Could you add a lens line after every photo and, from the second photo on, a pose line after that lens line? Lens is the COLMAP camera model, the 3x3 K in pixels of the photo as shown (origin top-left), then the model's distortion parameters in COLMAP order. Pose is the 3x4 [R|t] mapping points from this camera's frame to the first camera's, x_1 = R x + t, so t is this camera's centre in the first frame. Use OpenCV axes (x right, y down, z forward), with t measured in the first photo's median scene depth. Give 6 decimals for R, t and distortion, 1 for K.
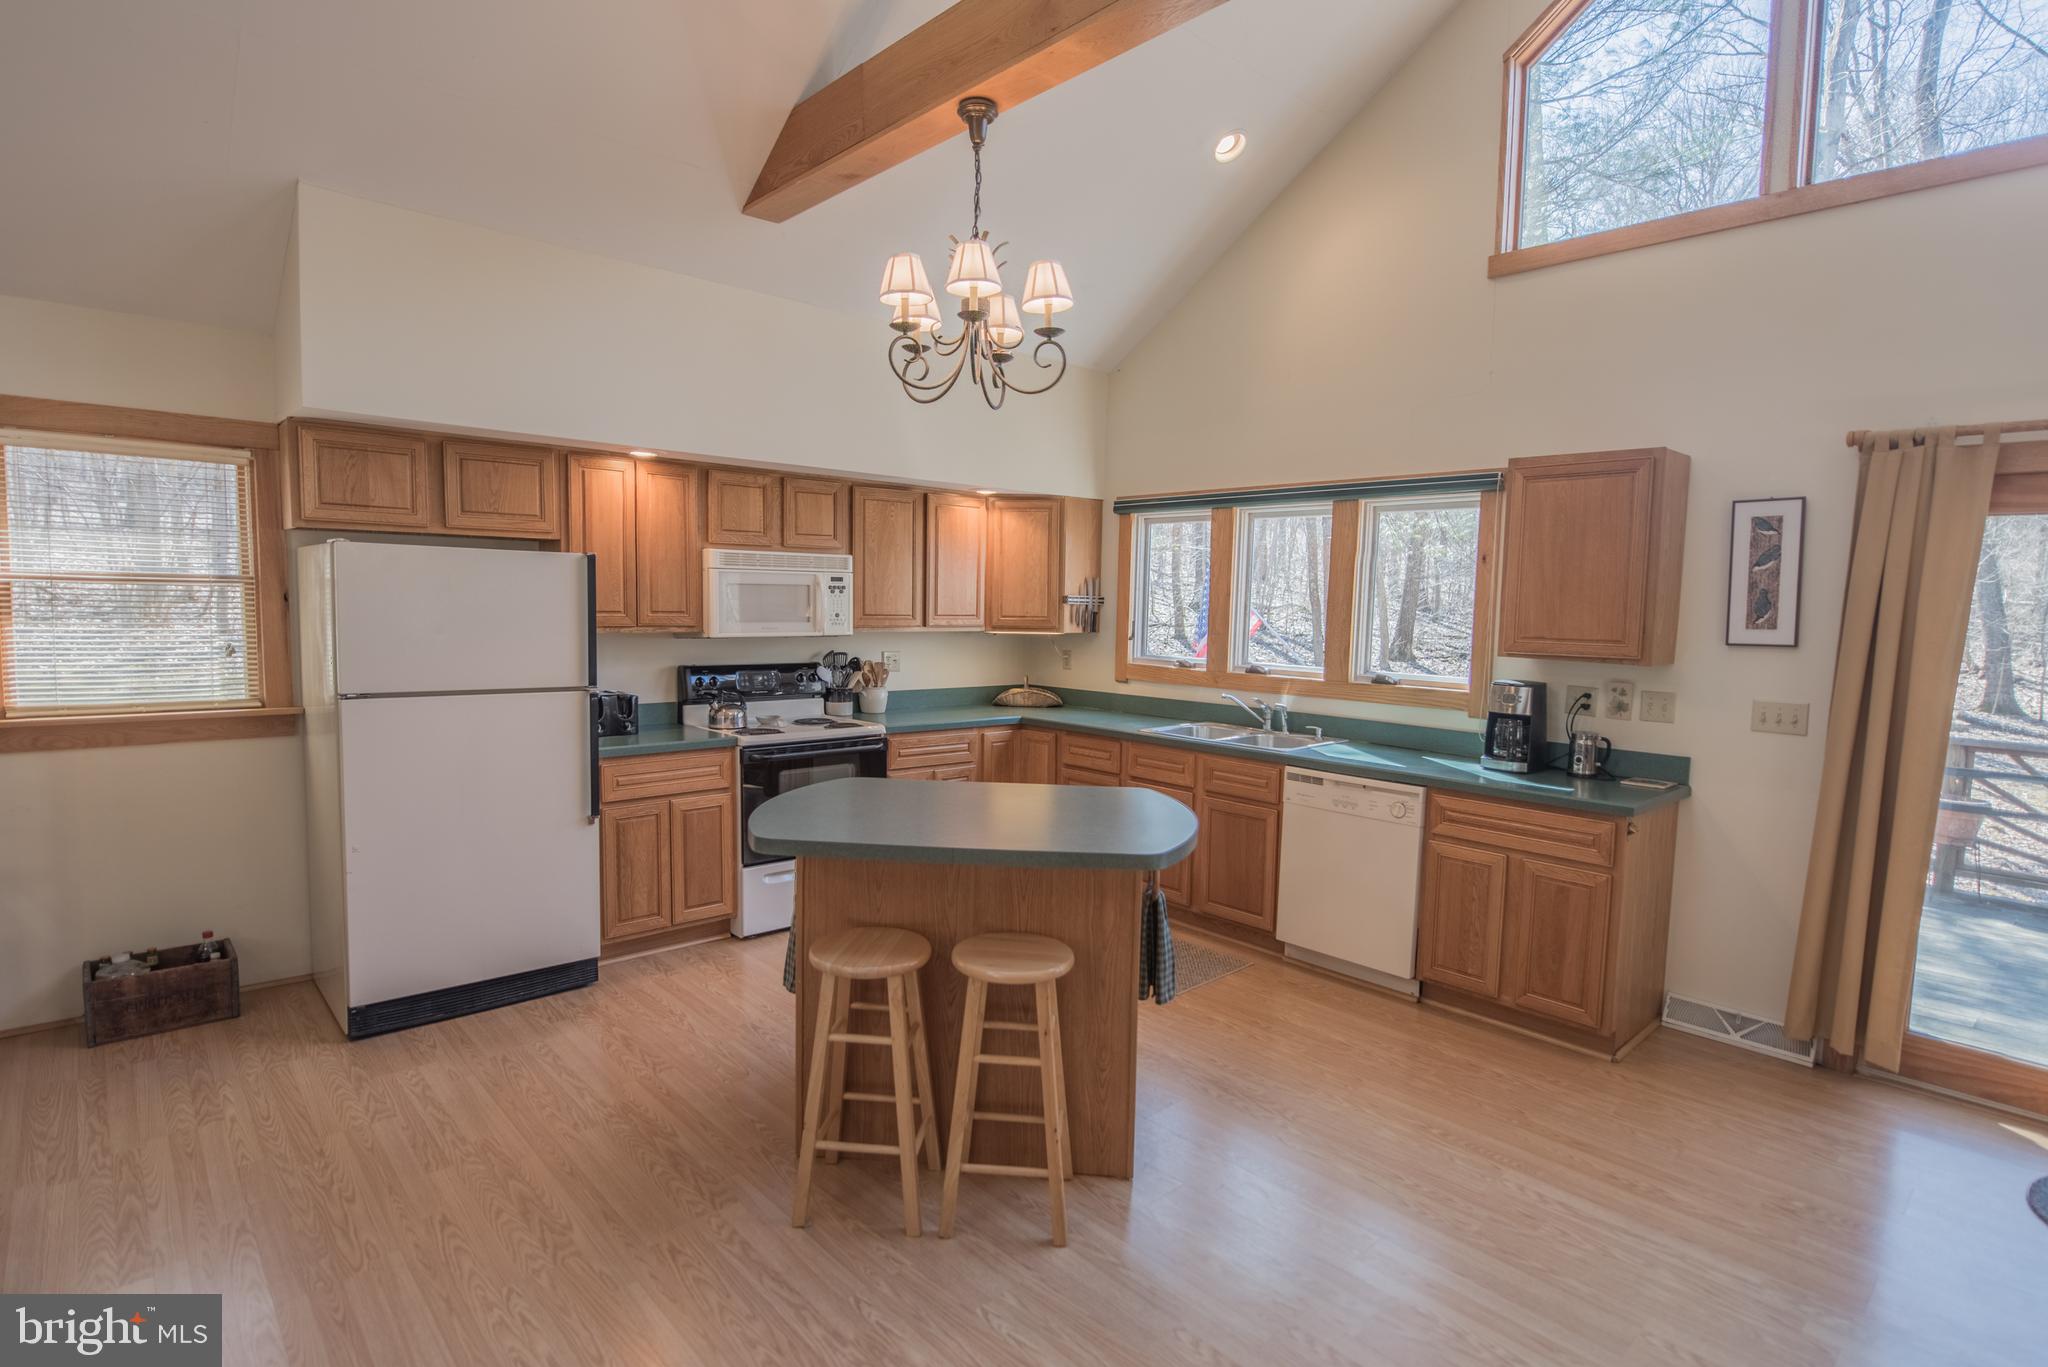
lens RADIAL K [[1024.4, 0, 1013.7], [0, 1024.4, 684.6], [0, 0, 1]] dist [-0.000295, -0.009953]
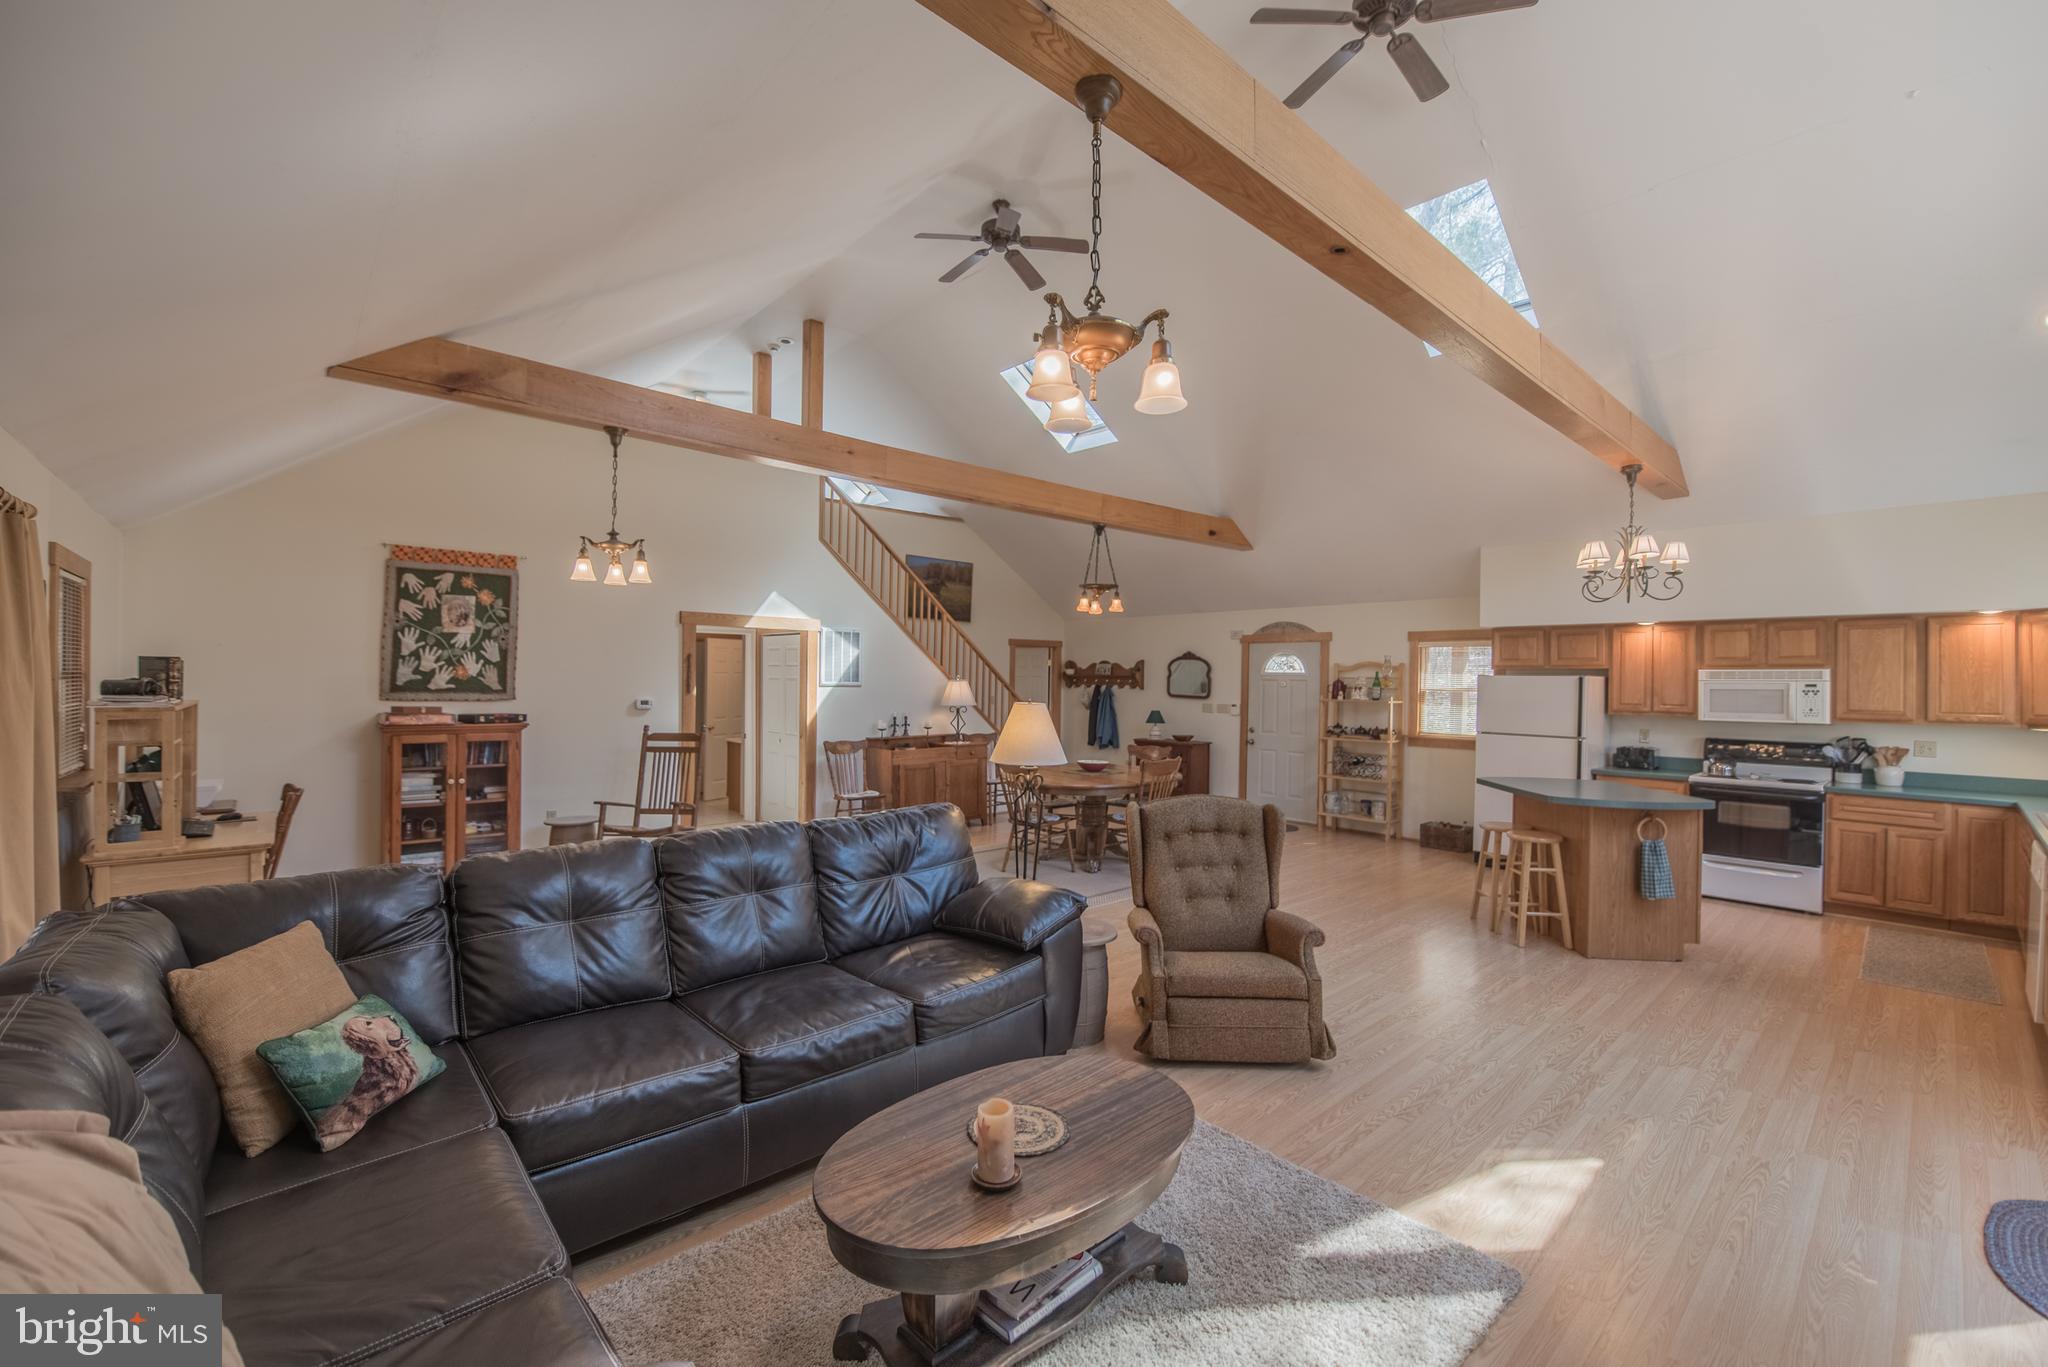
lens RADIAL K [[842.3, 0, 1001.6], [0, 842.3, 677.8], [0, 0, 1]] dist [-0.018940, -0.000738]
pose [[-0.016619, -0.024138, -0.999570, 1.143364], [-0.096258, 0.995104, -0.022429, 0.028075], [0.995218, 0.095844, -0.018861, -0.162237]]
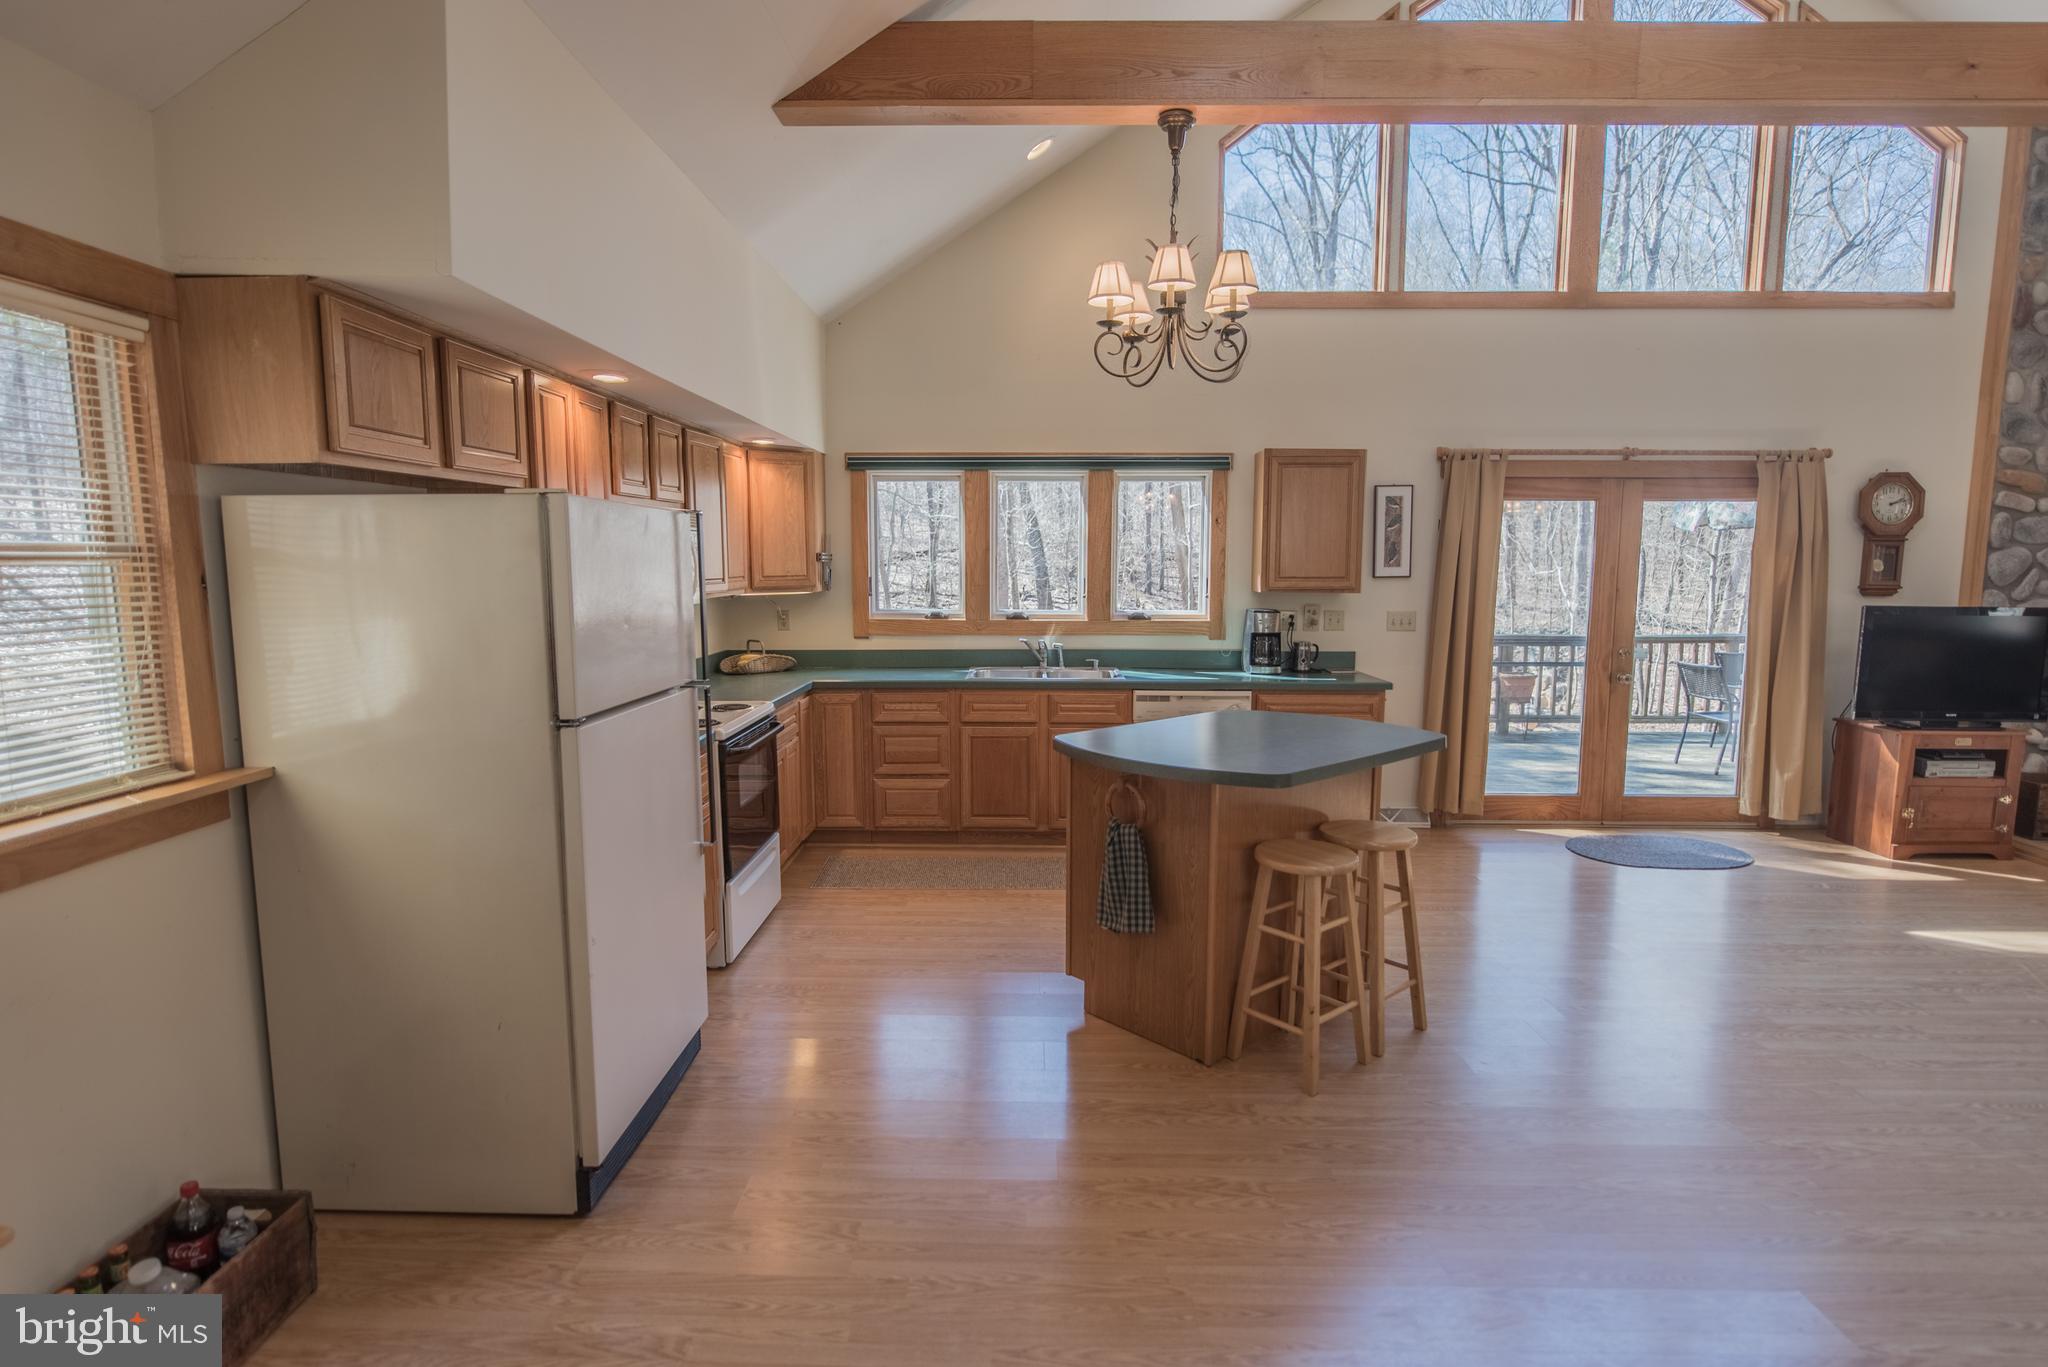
lens RADIAL K [[1057.4, 0, 1010.2], [0, 1057.4, 681.5], [0, 0, 1]] dist [-0.004130, -0.001107]
pose [[0.688376, -0.105276, 0.717673, -0.693665], [0.074480, 0.994441, 0.074436, -0.033515], [-0.721520, 0.002212, 0.692390, 0.220093]]
